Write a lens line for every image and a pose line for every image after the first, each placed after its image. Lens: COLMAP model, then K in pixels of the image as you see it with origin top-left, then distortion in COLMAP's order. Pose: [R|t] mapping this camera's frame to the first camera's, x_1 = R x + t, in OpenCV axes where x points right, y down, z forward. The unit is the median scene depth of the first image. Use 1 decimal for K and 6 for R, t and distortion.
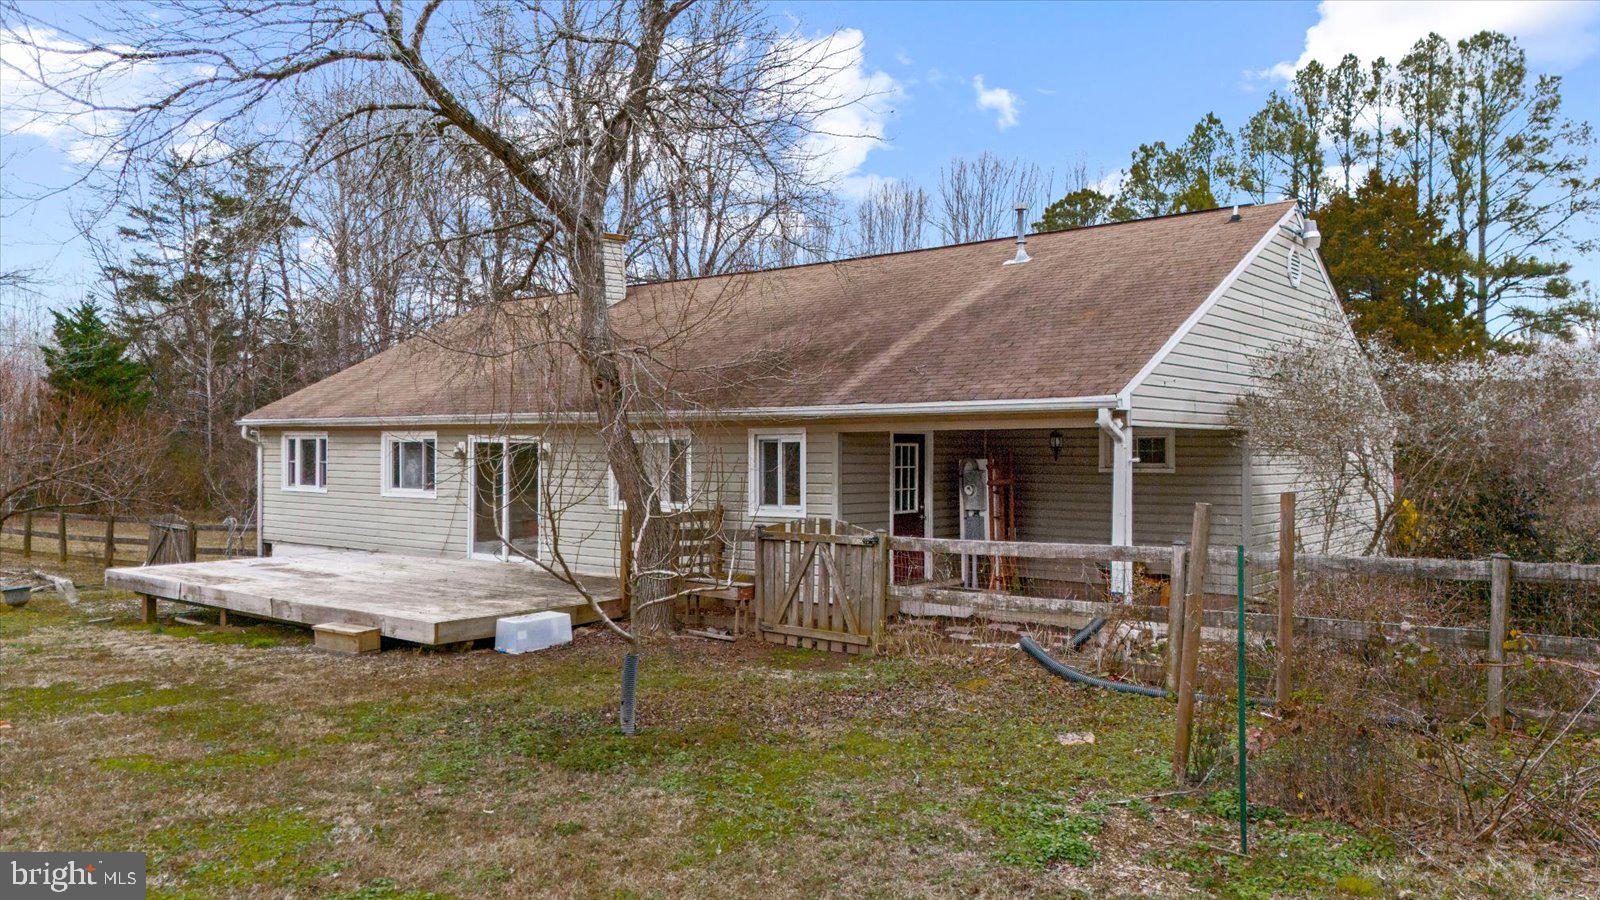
lens RADIAL K [[1150.2, 0, 800.0], [0, 1150.2, 450.0], [0, 0, 1]] dist [0.111307, -0.112434]
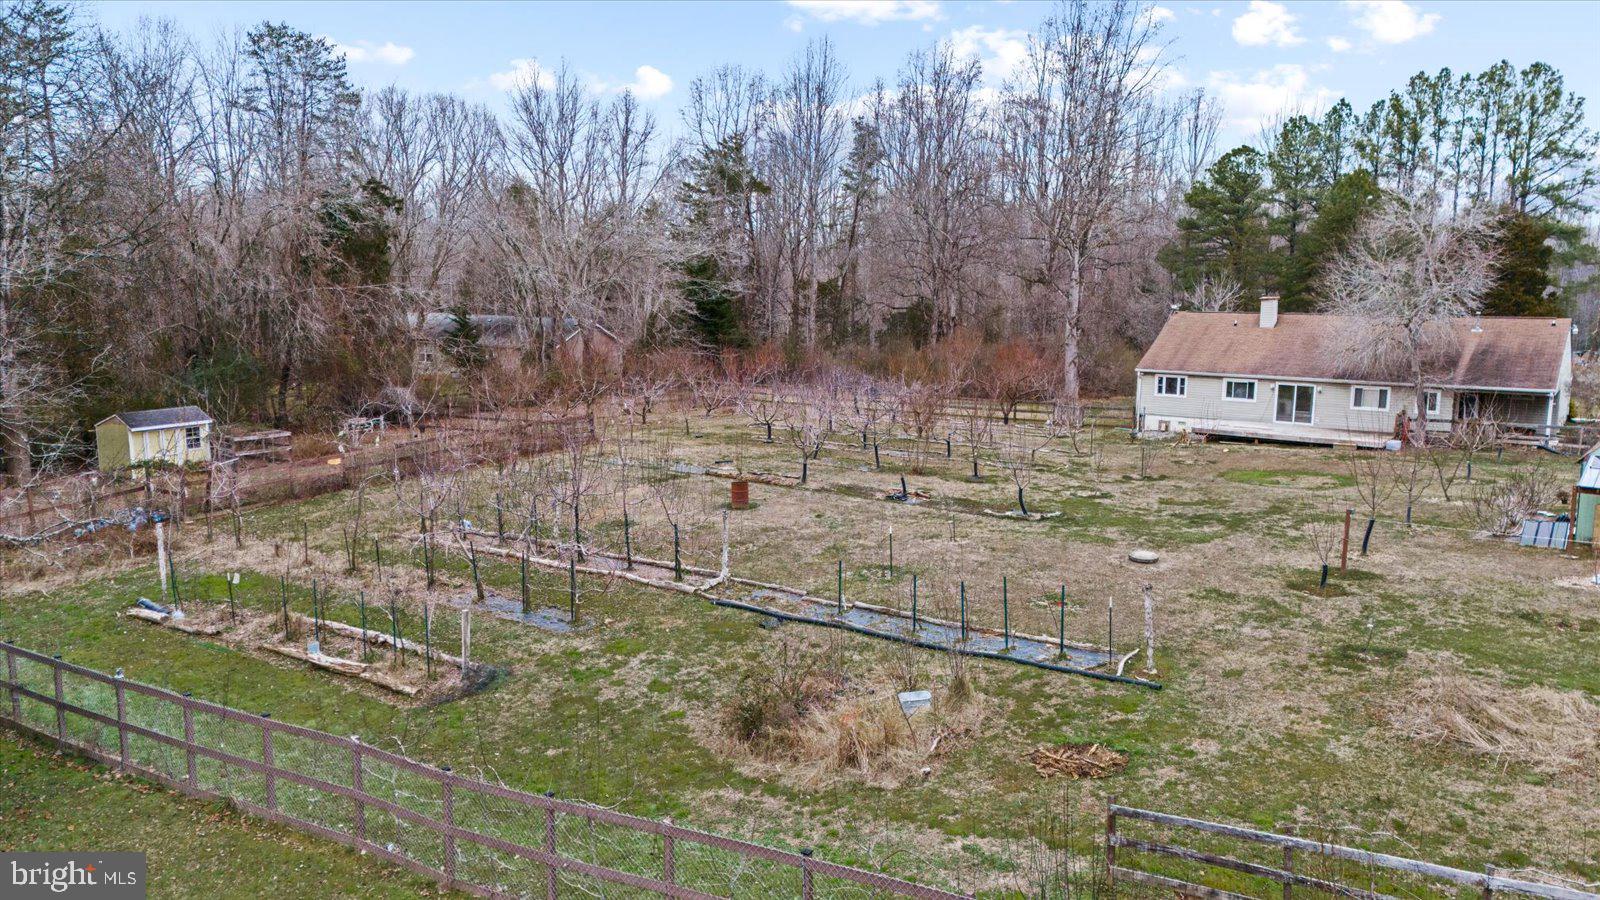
lens RADIAL K [[1194.2, 0, 805.8], [0, 1194.2, 473.7], [0, 0, 1]] dist [0.033998, -0.004575]
pose [[0.997409, -0.002382, 0.071895, -0.733890], [-0.009094, 0.987256, 0.158880, -0.111337], [-0.071358, -0.159122, 0.984677, -0.854307]]
